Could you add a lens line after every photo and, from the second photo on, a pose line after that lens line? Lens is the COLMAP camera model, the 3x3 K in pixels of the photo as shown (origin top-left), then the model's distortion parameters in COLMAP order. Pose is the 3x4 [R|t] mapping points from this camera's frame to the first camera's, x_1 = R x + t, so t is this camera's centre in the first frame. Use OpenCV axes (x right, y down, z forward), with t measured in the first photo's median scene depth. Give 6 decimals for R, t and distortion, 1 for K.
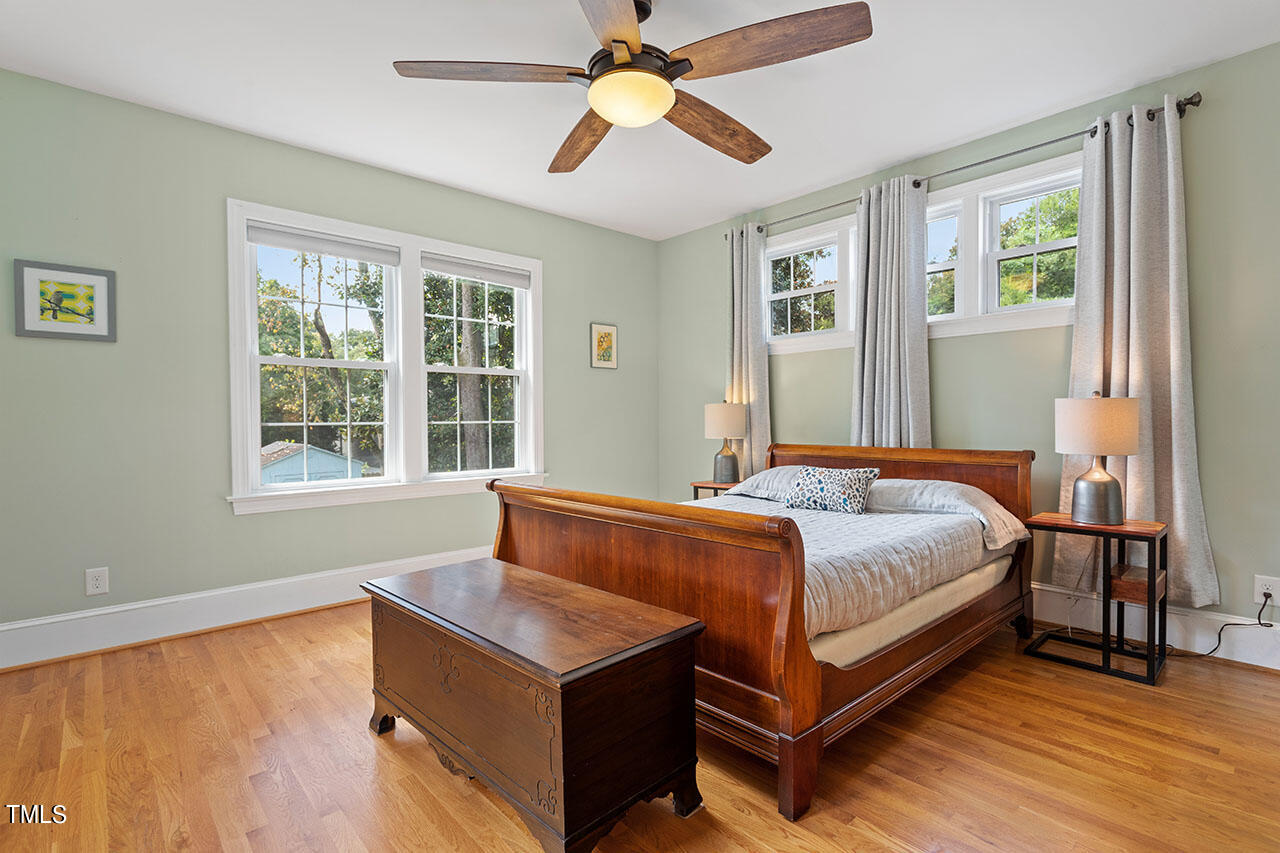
lens RADIAL K [[626.3, 0, 643.0], [0, 626.3, 428.9], [0, 0, 1]] dist [0.004564, 0.001272]
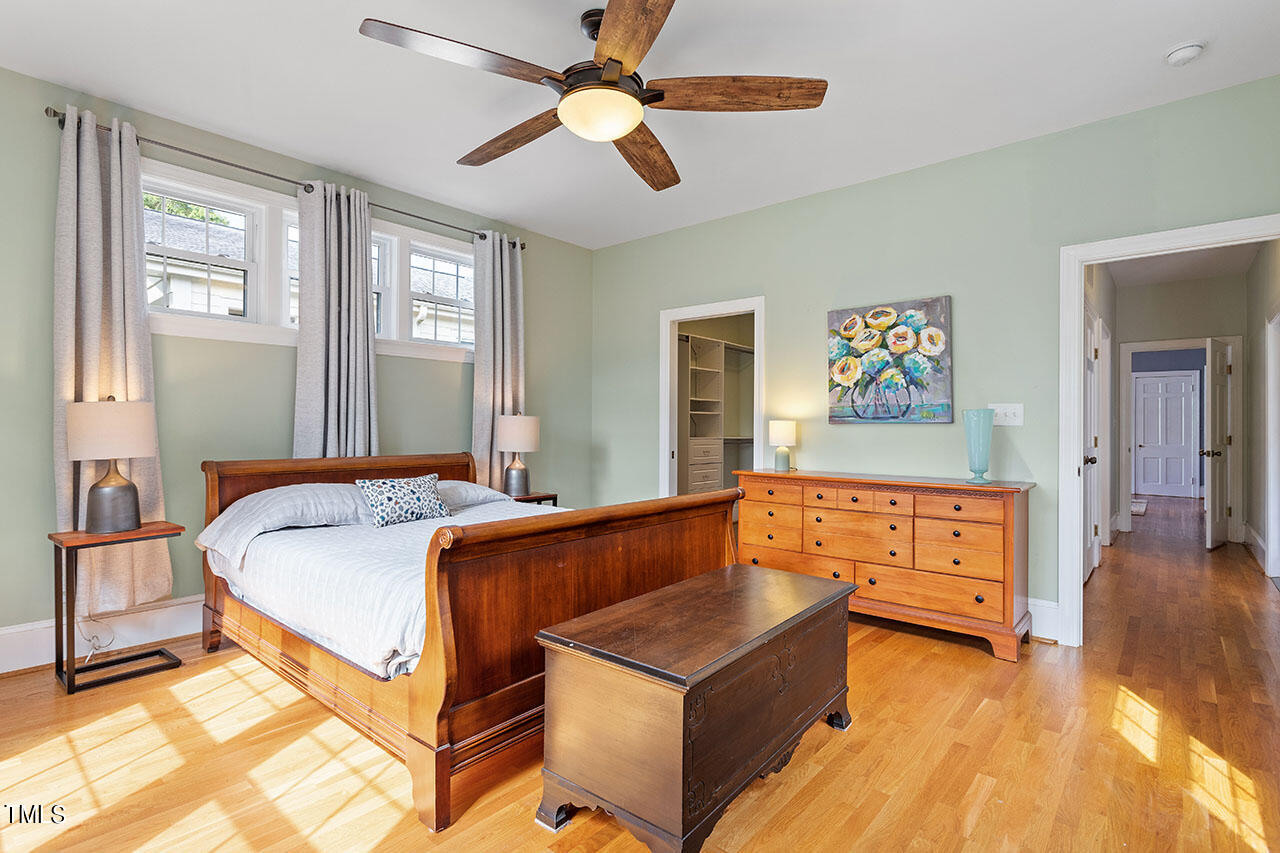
lens RADIAL K [[626.3, 0, 638.8], [0, 626.3, 426.7], [0, 0, 1]] dist [0.004564, 0.001272]
pose [[-0.140501, 0.006960, 0.990056, -0.745098], [0.011956, 0.999914, -0.005333, -0.008814], [-0.990008, 0.011088, -0.140573, 0.786125]]
